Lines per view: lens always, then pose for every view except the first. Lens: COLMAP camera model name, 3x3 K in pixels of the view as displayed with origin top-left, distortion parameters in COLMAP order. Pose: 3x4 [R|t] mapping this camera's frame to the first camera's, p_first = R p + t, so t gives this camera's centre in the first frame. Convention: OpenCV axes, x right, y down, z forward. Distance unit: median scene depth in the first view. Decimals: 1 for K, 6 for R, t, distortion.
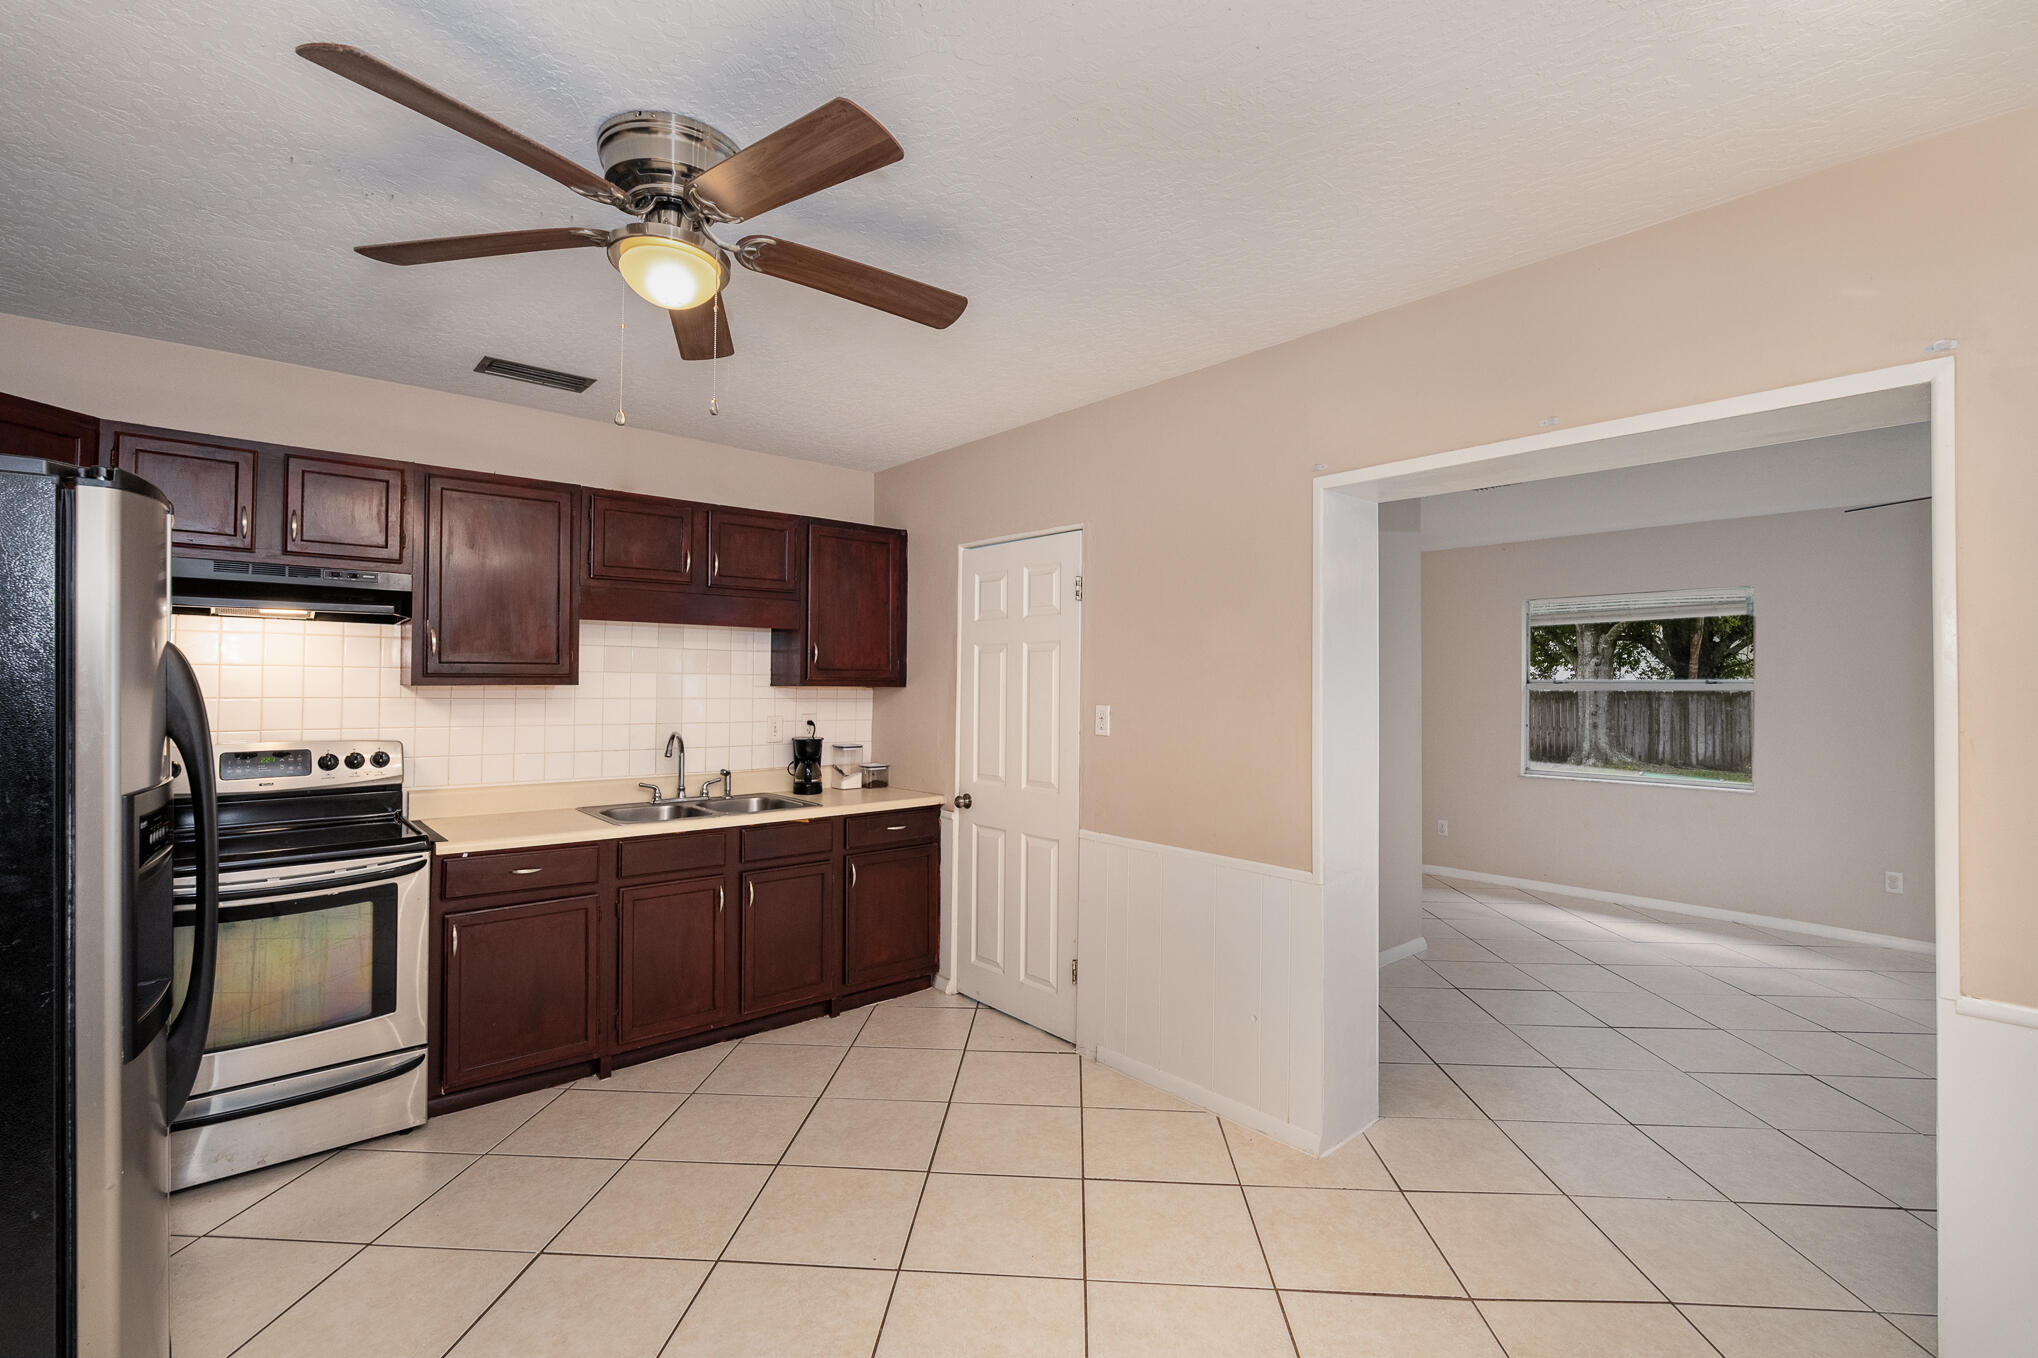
lens RADIAL K [[892.8, 0, 1013.7], [0, 892.8, 670.6], [0, 0, 1]] dist [0.000095, 0.000074]
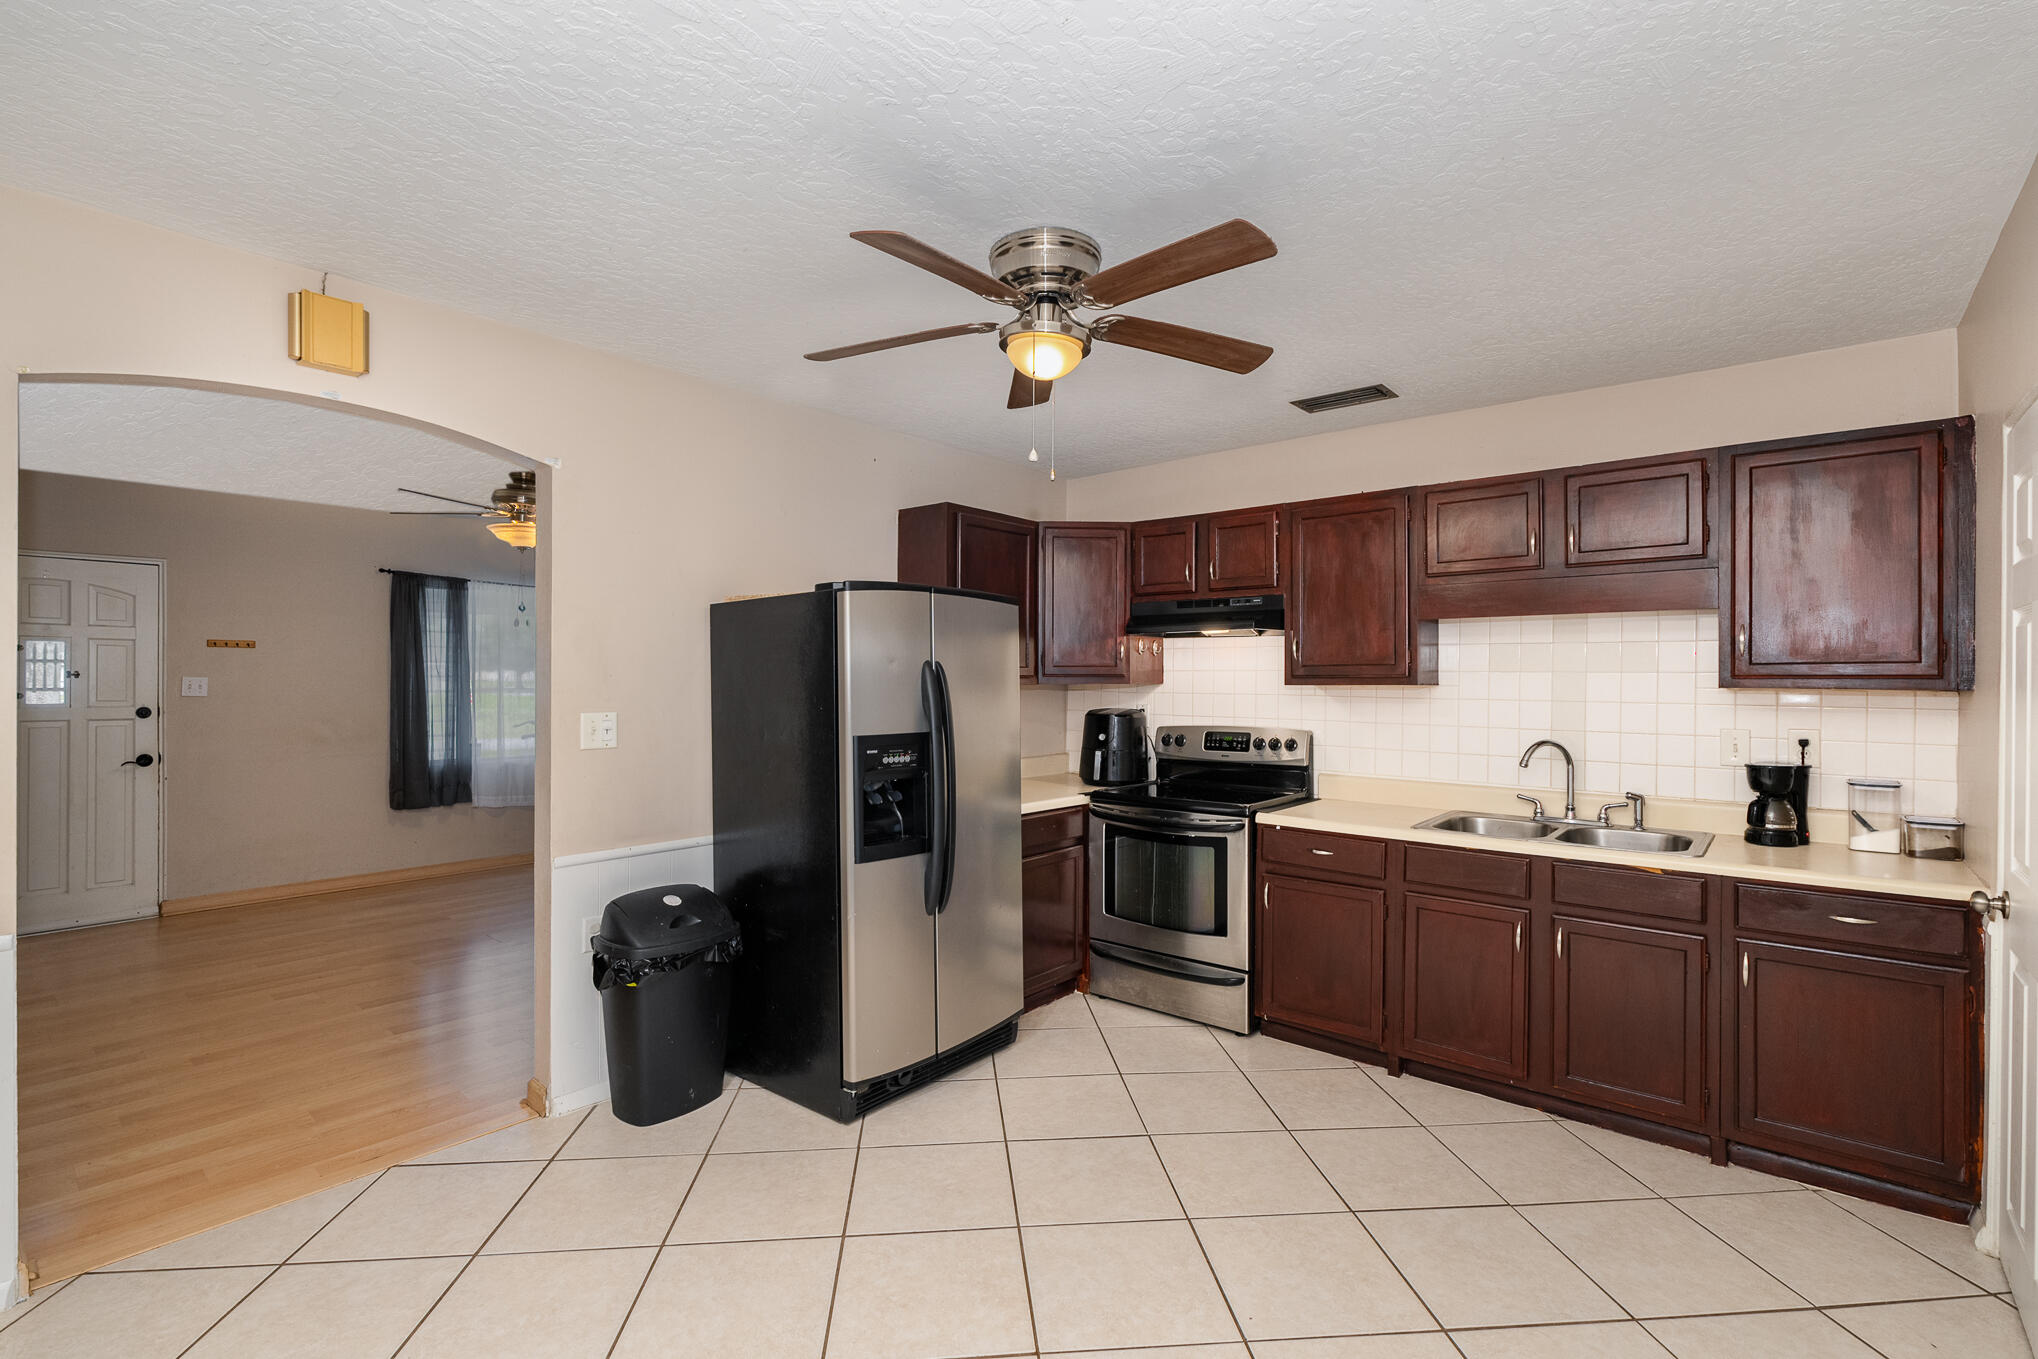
lens RADIAL K [[920.7, 0, 1013.7], [0, 920.7, 685.2], [0, 0, 1]] dist [-0.000248, -0.000601]
pose [[0.154281, -0.001416, -0.988026, 0.456021], [0.013039, 0.999915, 0.000603, 0.009259], [0.987941, -0.012976, 0.154287, 0.384840]]
